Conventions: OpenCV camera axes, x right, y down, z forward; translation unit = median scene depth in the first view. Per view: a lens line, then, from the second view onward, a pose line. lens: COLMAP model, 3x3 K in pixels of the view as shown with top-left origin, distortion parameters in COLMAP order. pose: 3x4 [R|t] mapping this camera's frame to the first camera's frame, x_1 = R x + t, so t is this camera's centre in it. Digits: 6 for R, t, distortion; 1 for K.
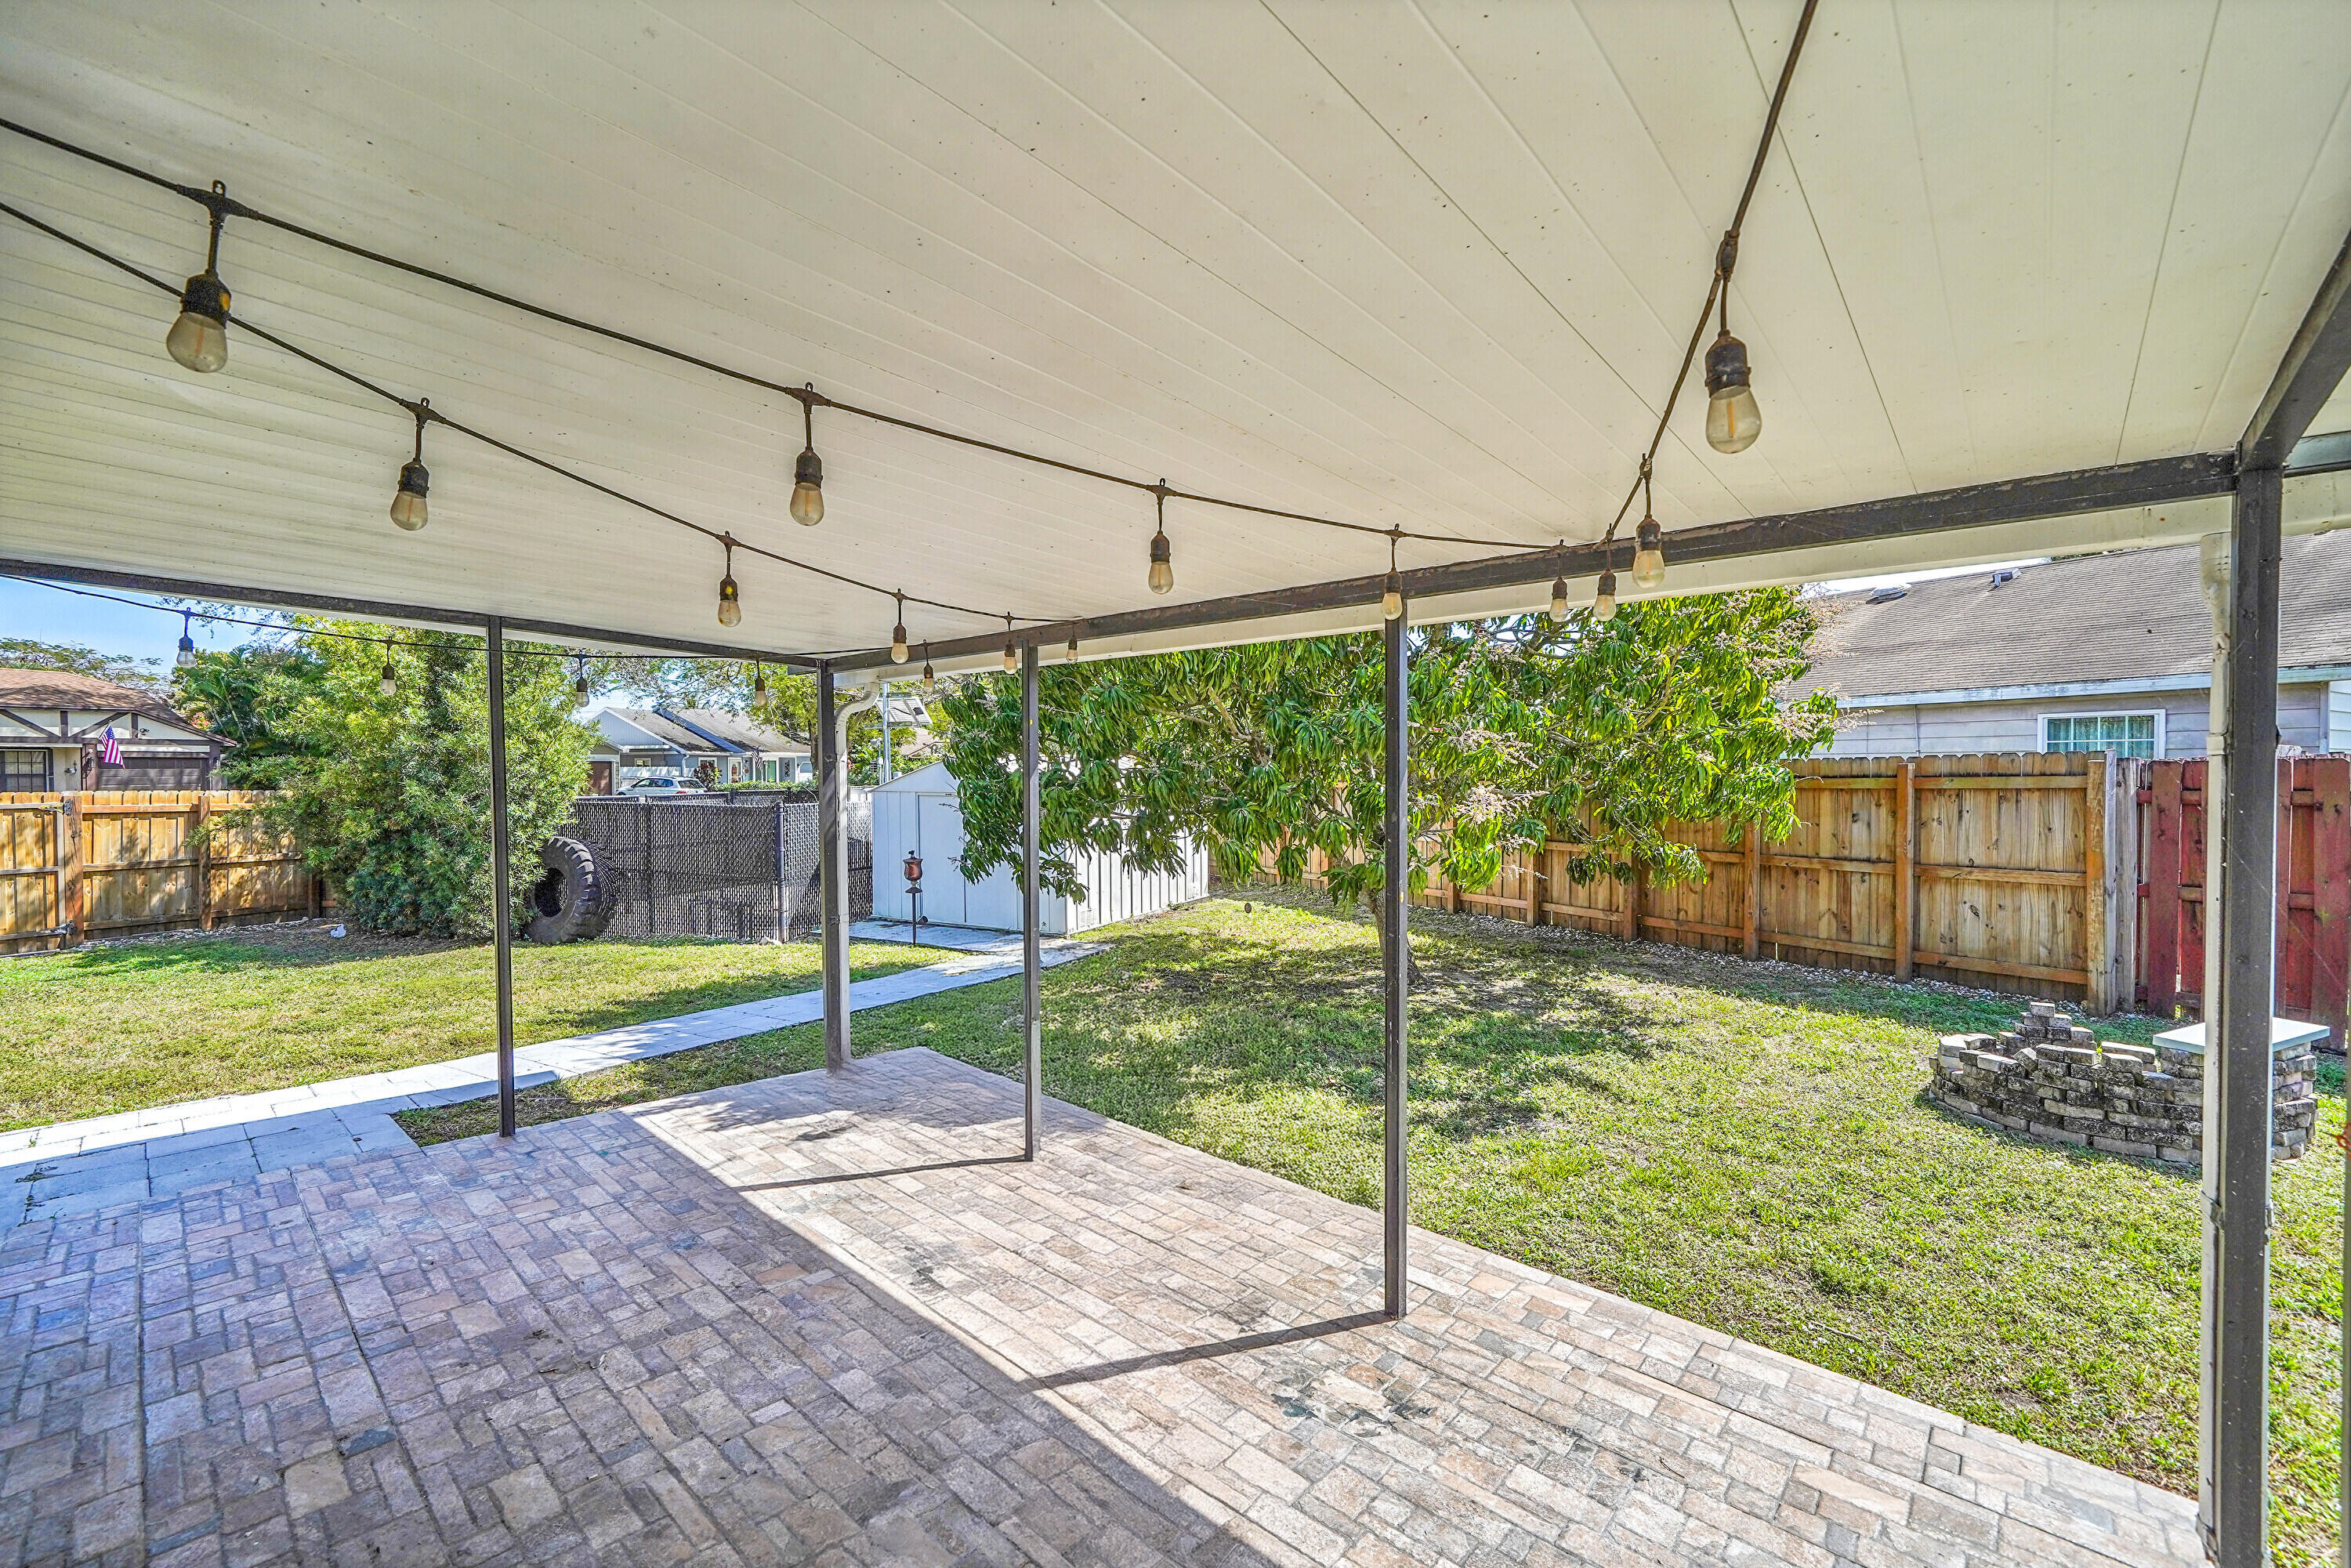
lens RADIAL K [[951.1, 0, 1177.8], [0, 951.1, 786.0], [0, 0, 1]] dist [-0.007775, 0.002630]
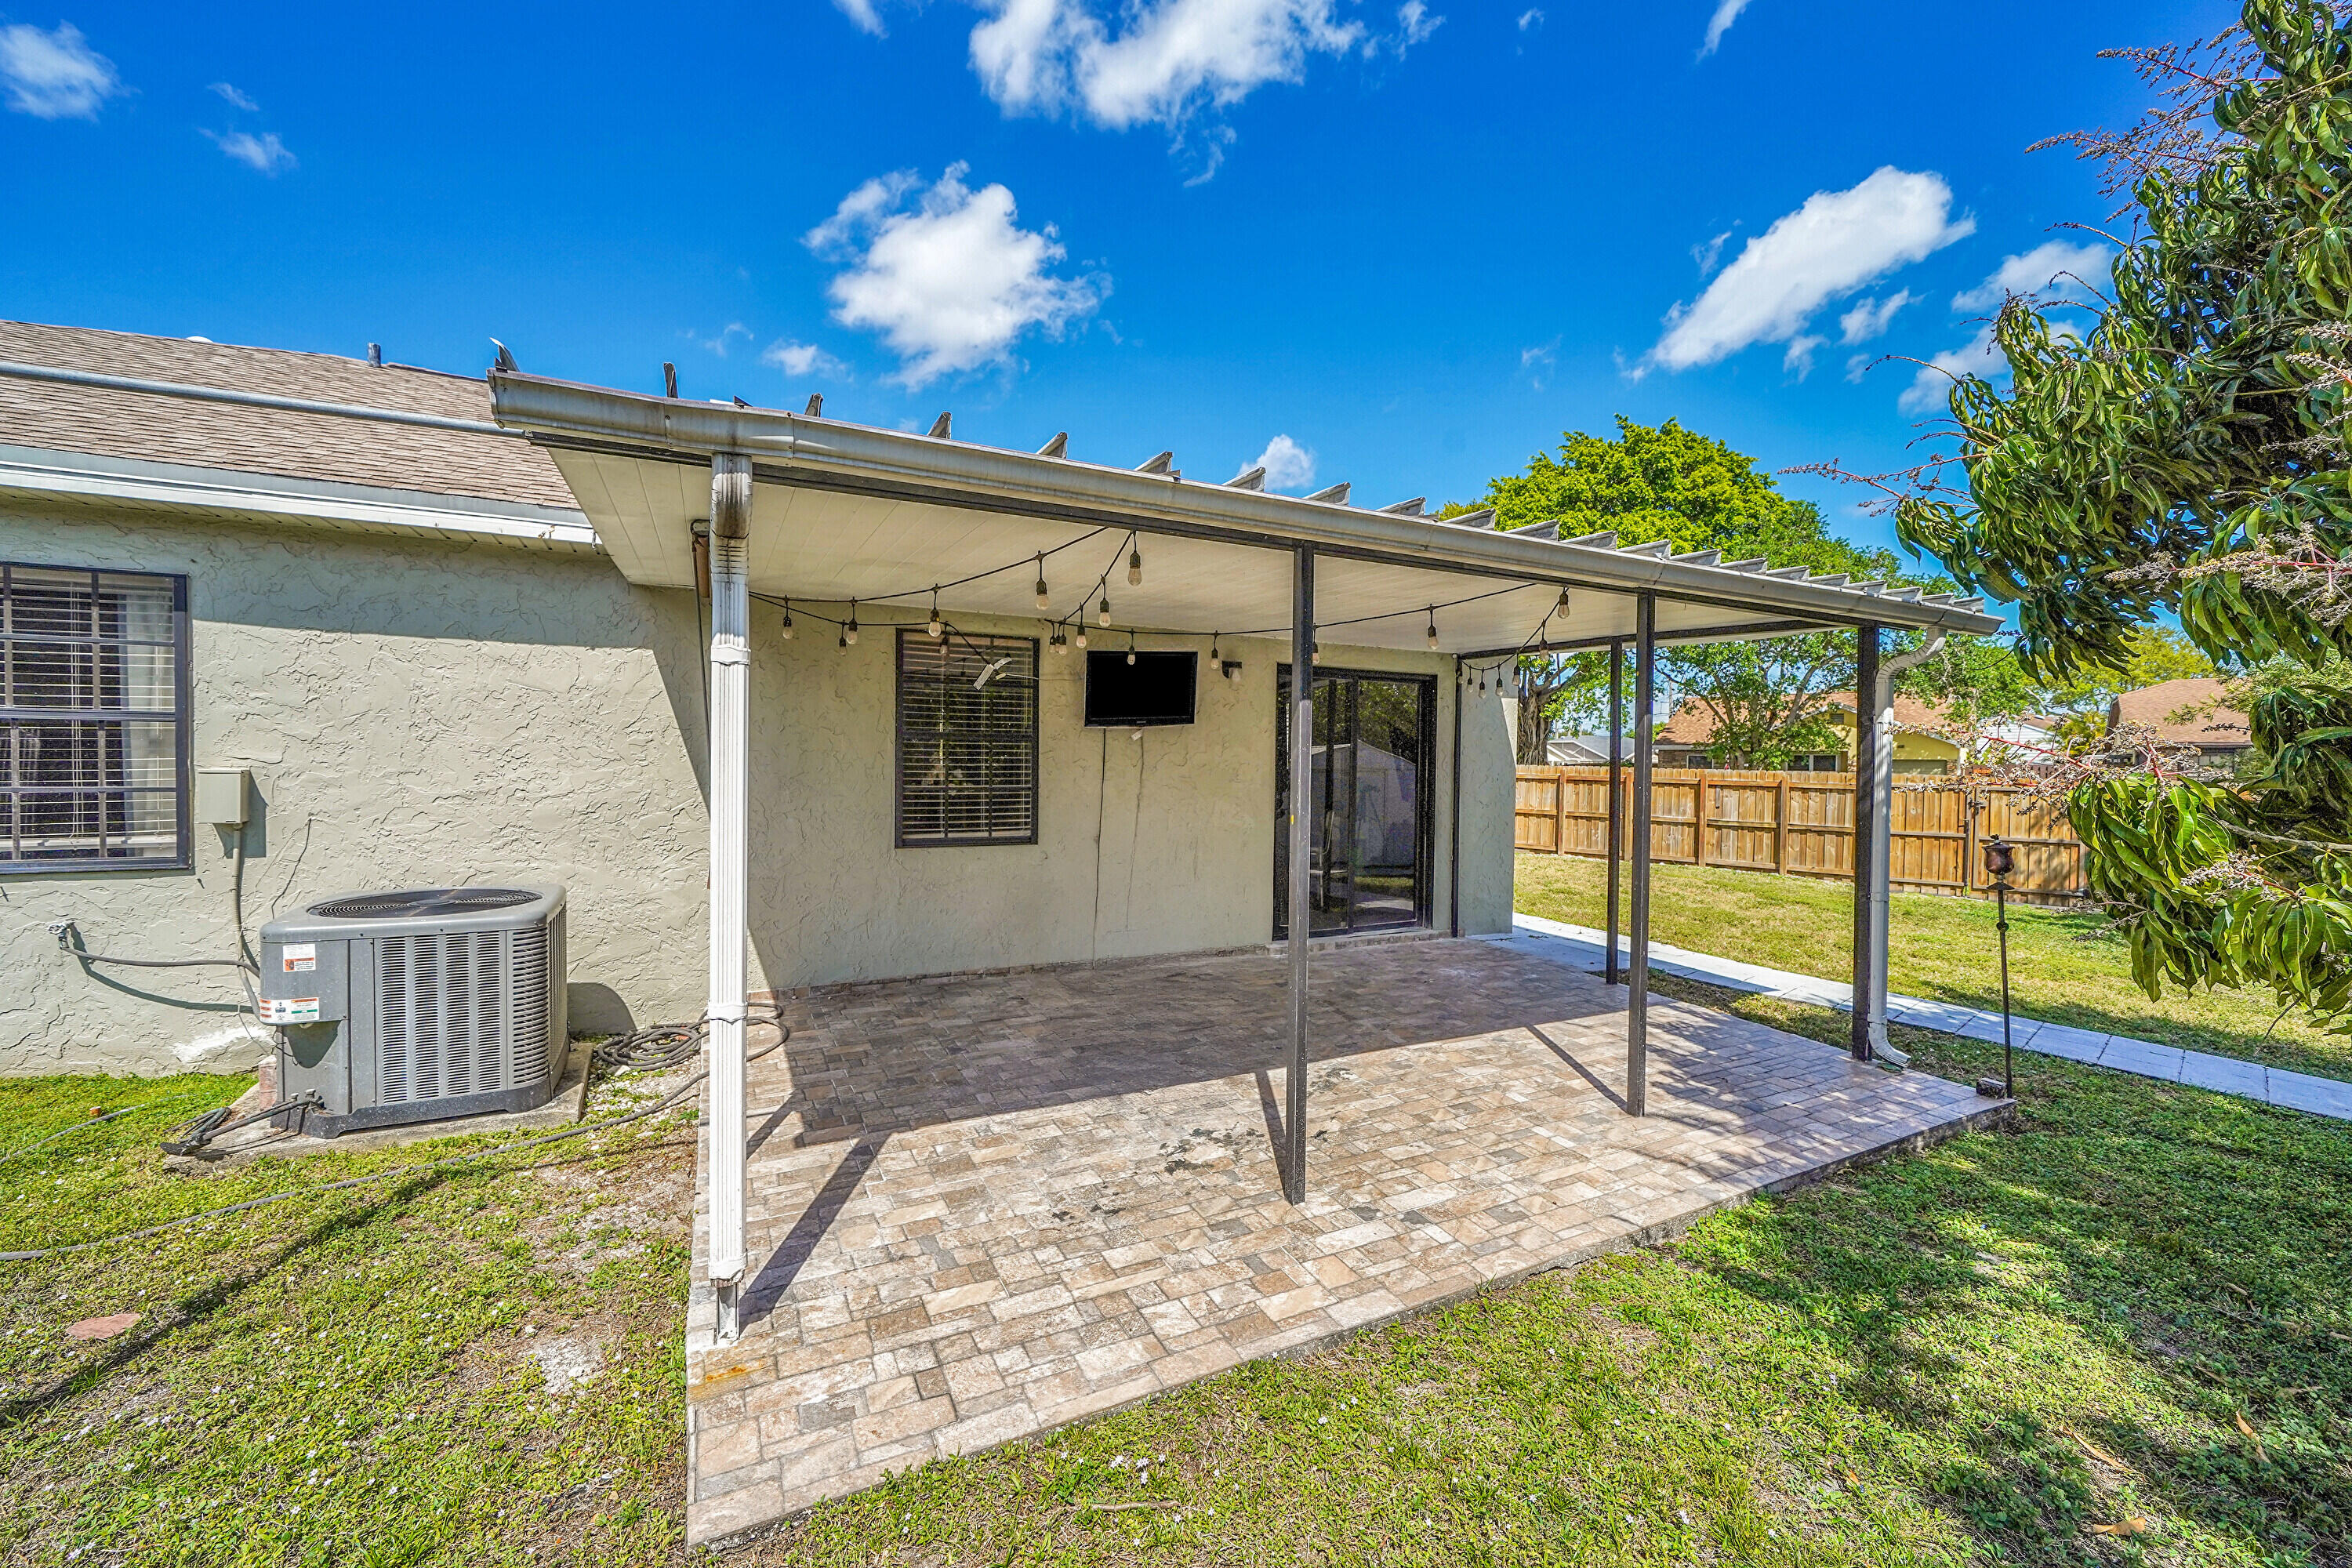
lens RADIAL K [[922.0, 0, 1176.0], [0, 922.0, 784.0], [0, 0, 1]] dist [-0.010404, 0.015924]
pose [[-0.356221, 0.016525, -0.934256, 1.214613], [-0.031092, 0.999080, 0.029527, 0.042860], [0.933884, 0.039566, -0.355380, 1.177002]]
